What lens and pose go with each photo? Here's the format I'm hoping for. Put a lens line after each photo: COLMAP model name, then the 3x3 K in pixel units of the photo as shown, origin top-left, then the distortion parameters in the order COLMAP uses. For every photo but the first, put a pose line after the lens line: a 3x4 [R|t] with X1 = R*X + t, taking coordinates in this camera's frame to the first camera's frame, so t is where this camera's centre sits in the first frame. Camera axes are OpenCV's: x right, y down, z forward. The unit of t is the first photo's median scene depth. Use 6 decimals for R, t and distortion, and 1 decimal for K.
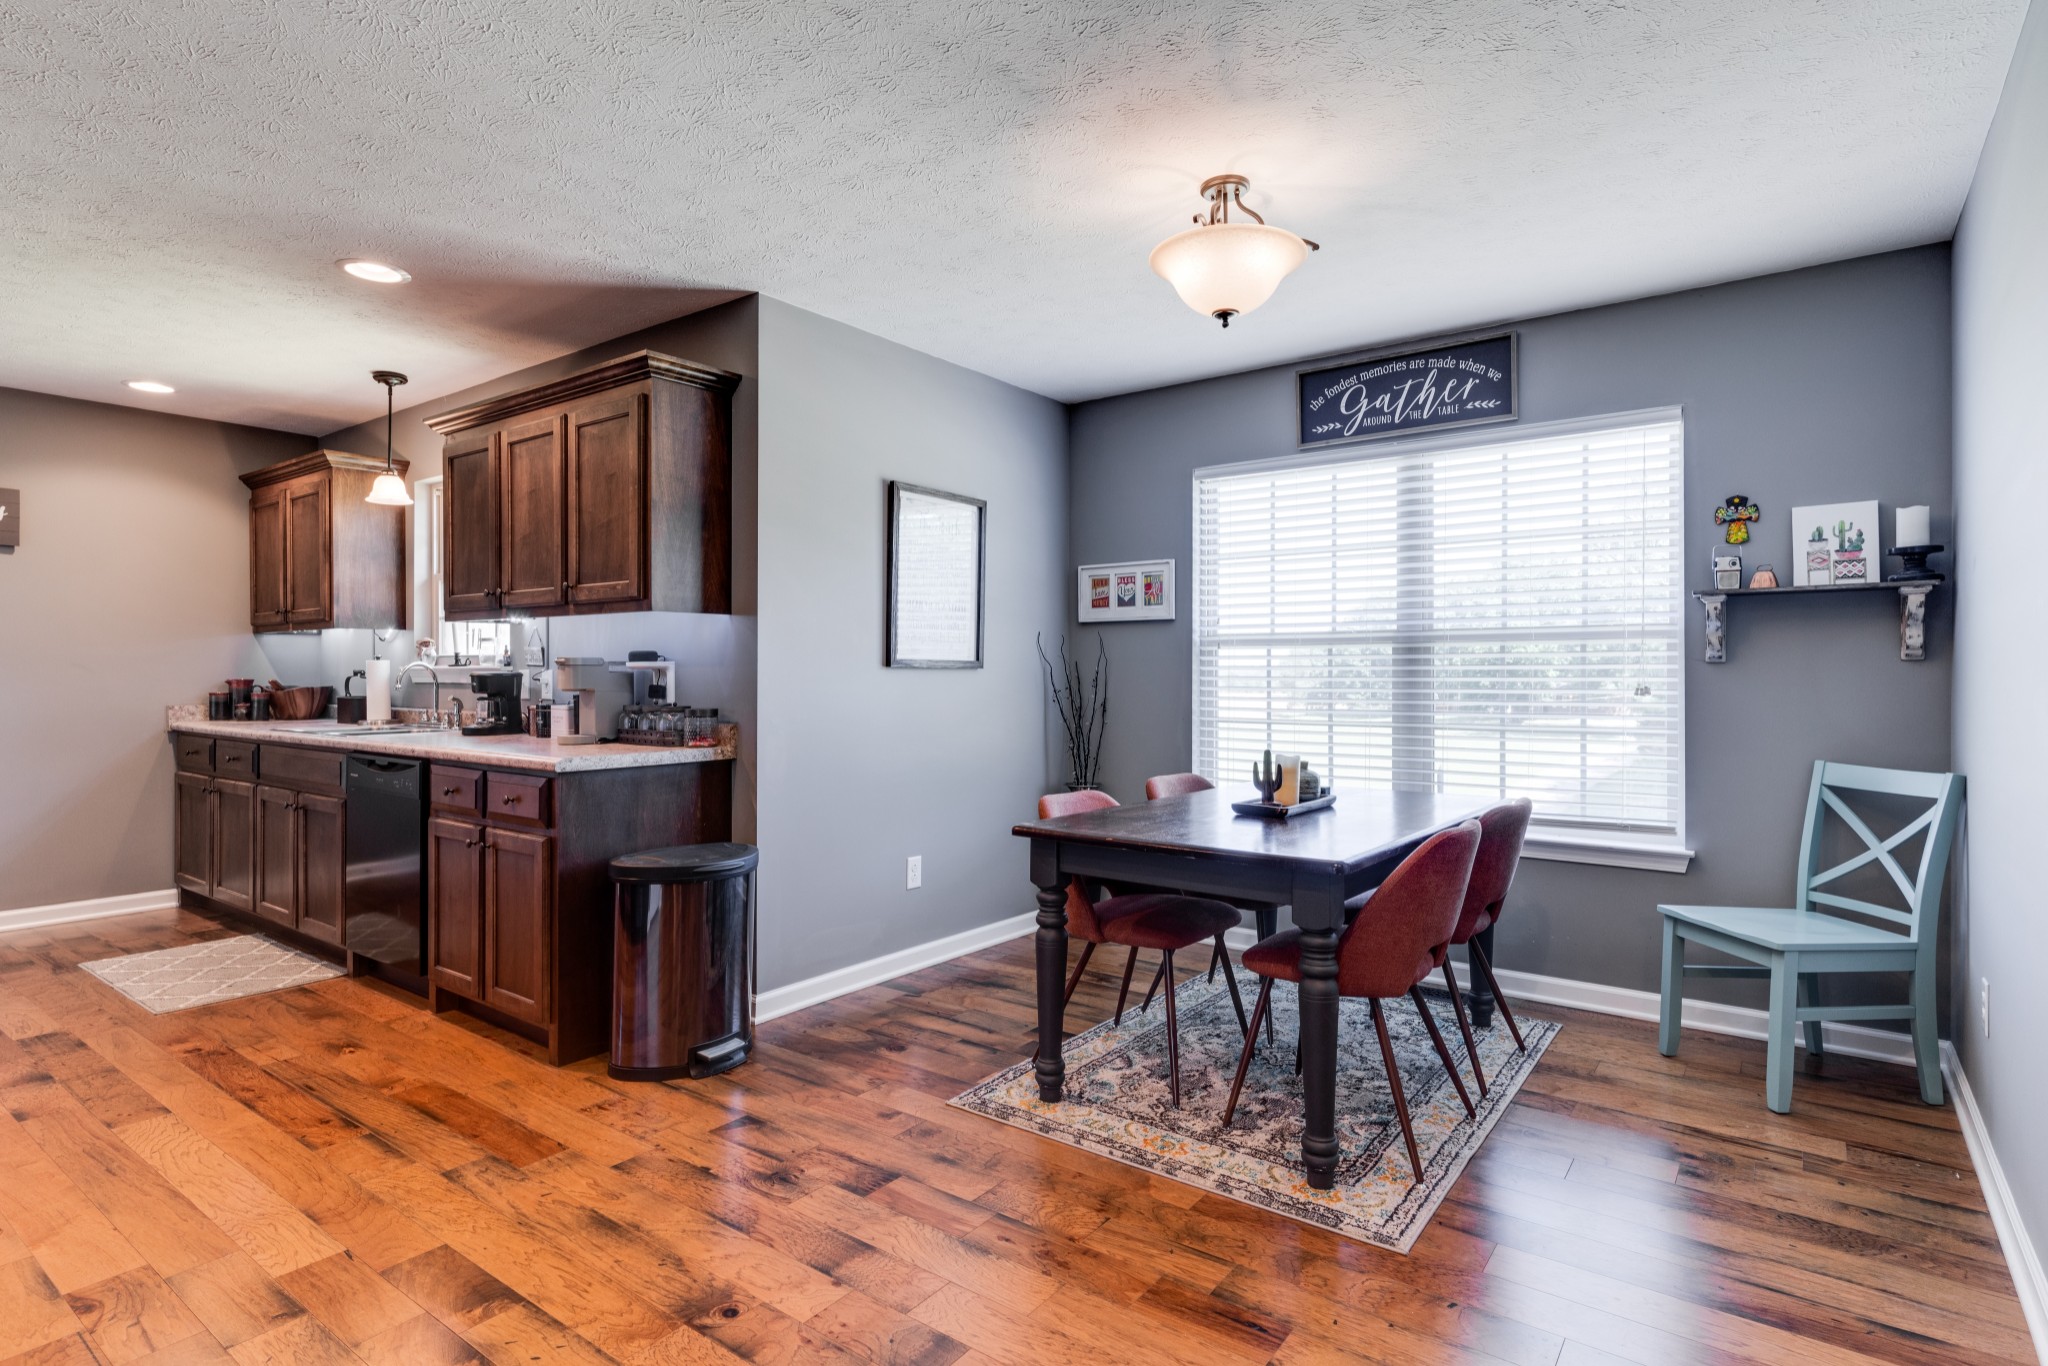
lens RADIAL K [[1041.1, 0, 1024.9], [0, 1041.1, 673.7], [0, 0, 1]] dist [0.000386, 0.000416]
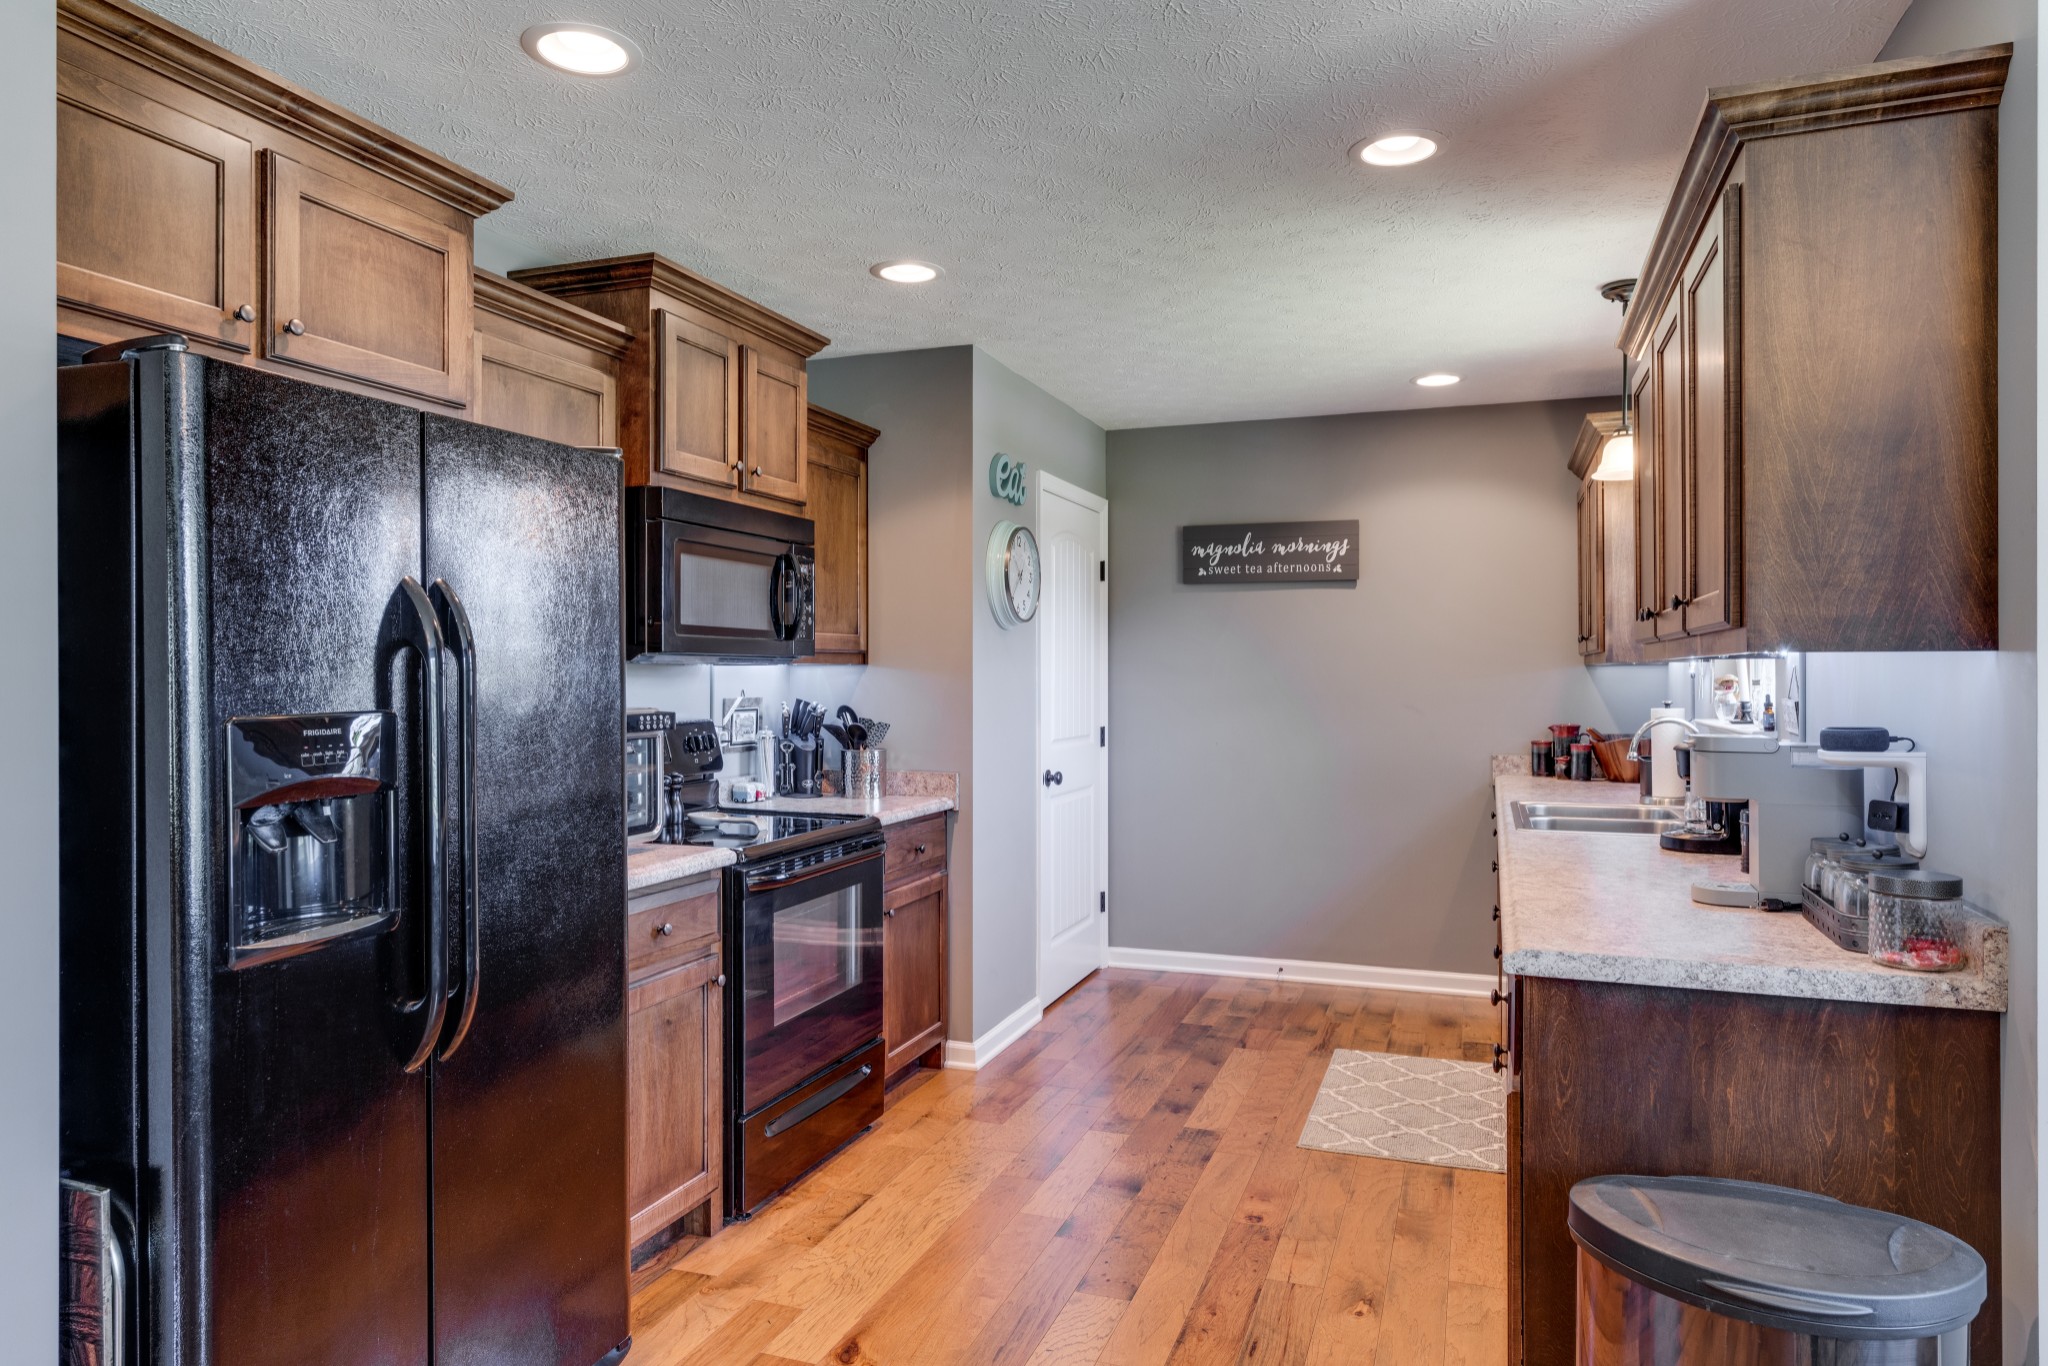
lens RADIAL K [[1299.8, 0, 1020.1], [0, 1299.8, 676.2], [0, 0, 1]] dist [0.001579, 0.000281]
pose [[0.287836, 0.000533, -0.957680, 0.085081], [0.000712, 0.999999, 0.000771, -0.044424], [0.957679, -0.000904, 0.287836, 0.458029]]
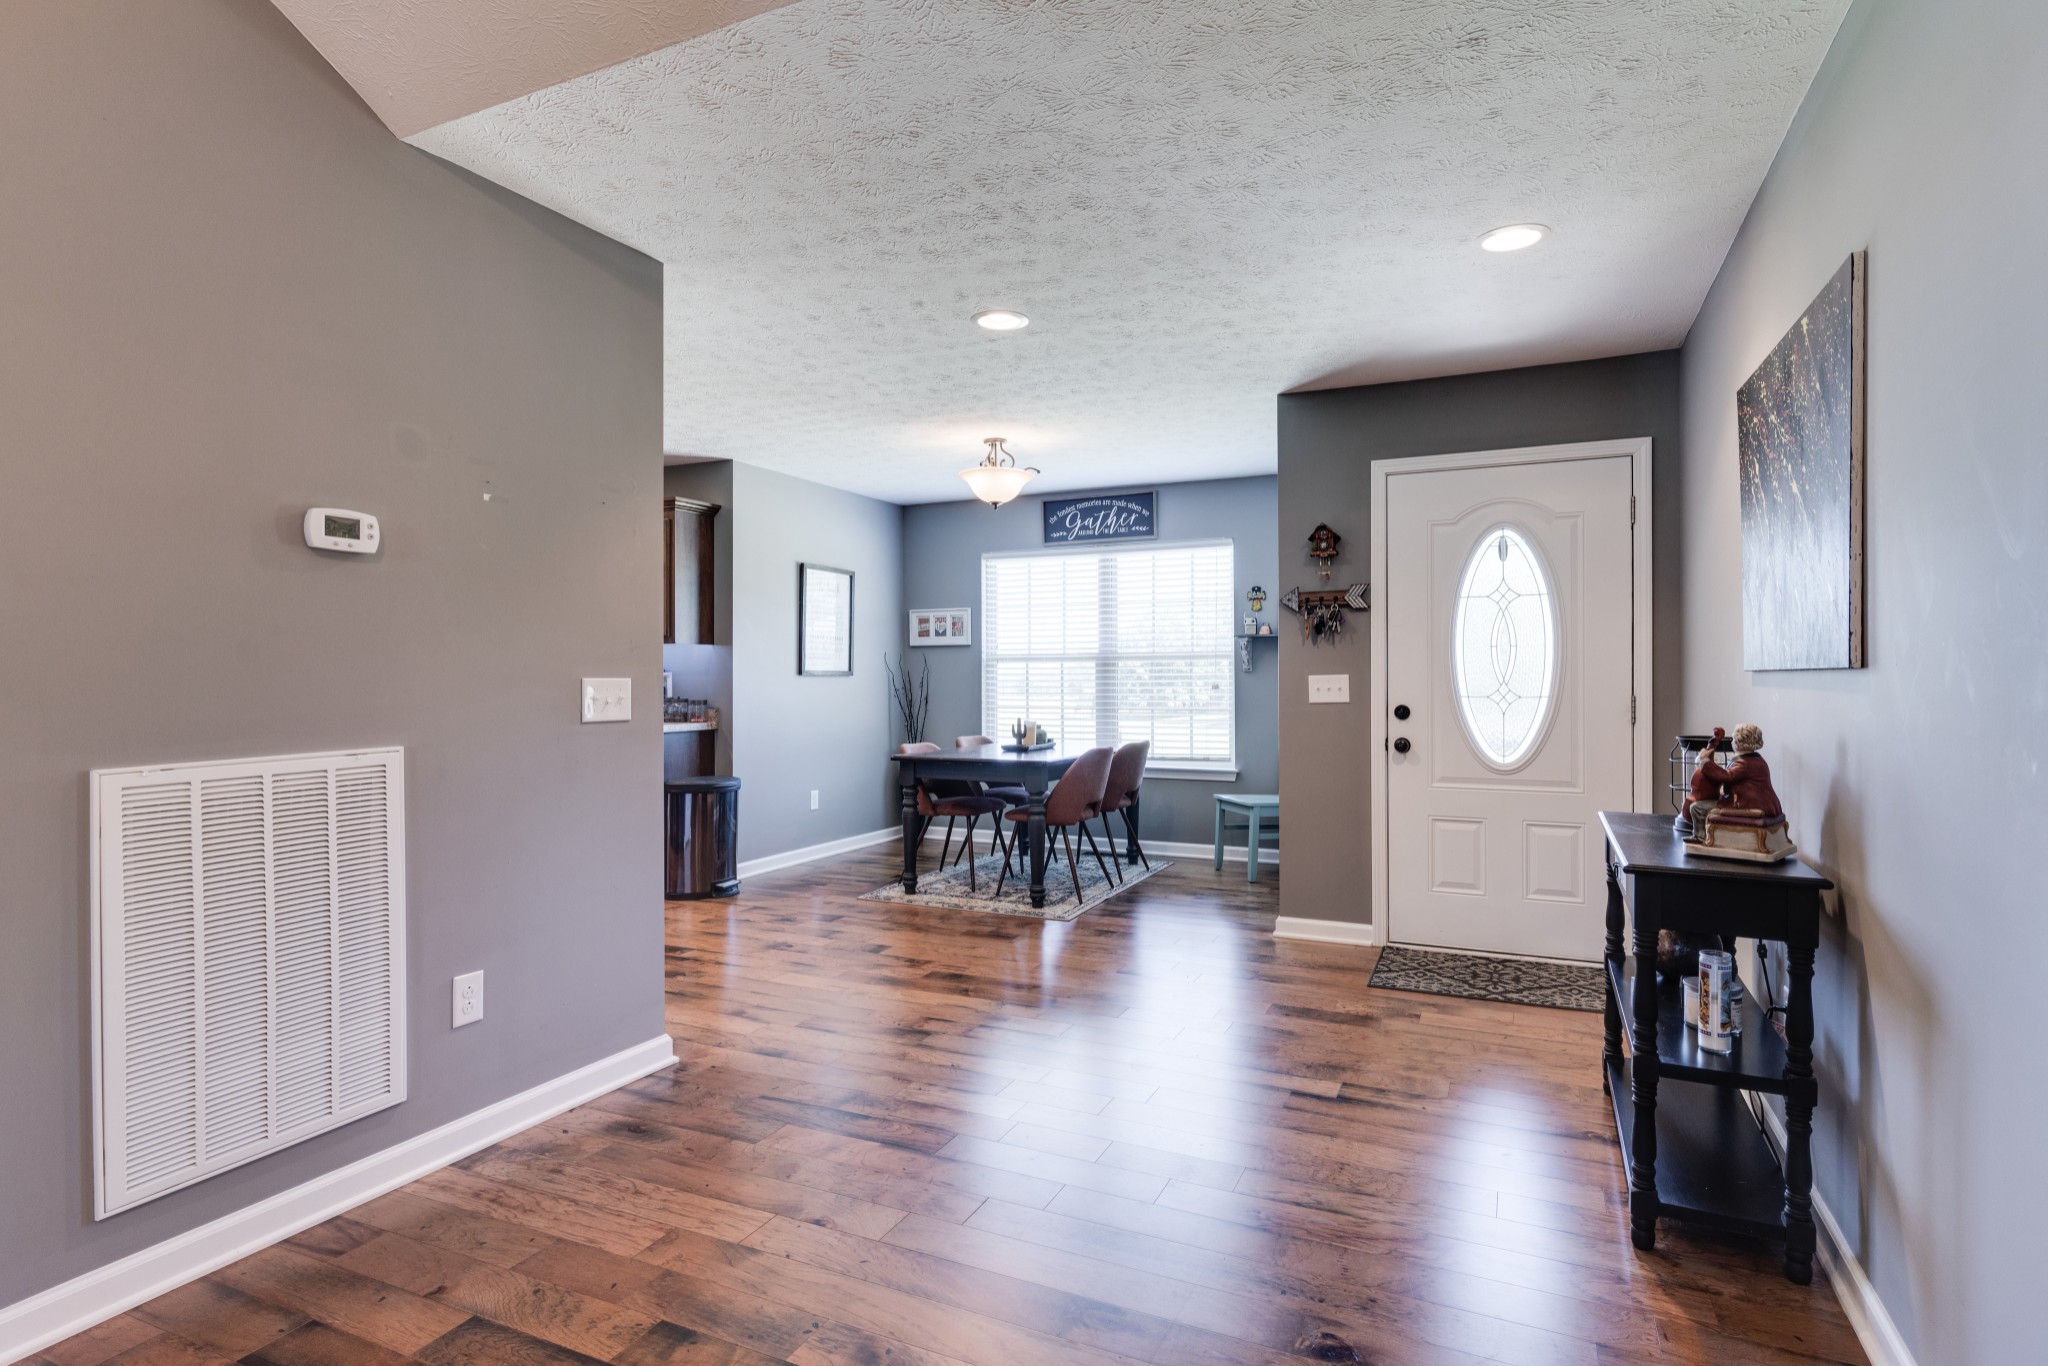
lens RADIAL K [[1014.5, 0, 1031.9], [0, 1014.5, 679.2], [0, 0, 1]] dist [0.000123, 0.000106]
pose [[0.978968, -0.004053, 0.203972, -0.103764], [0.003952, 0.999992, 0.000904, 0.000079], [-0.203974, -0.000079, 0.978976, -0.687063]]
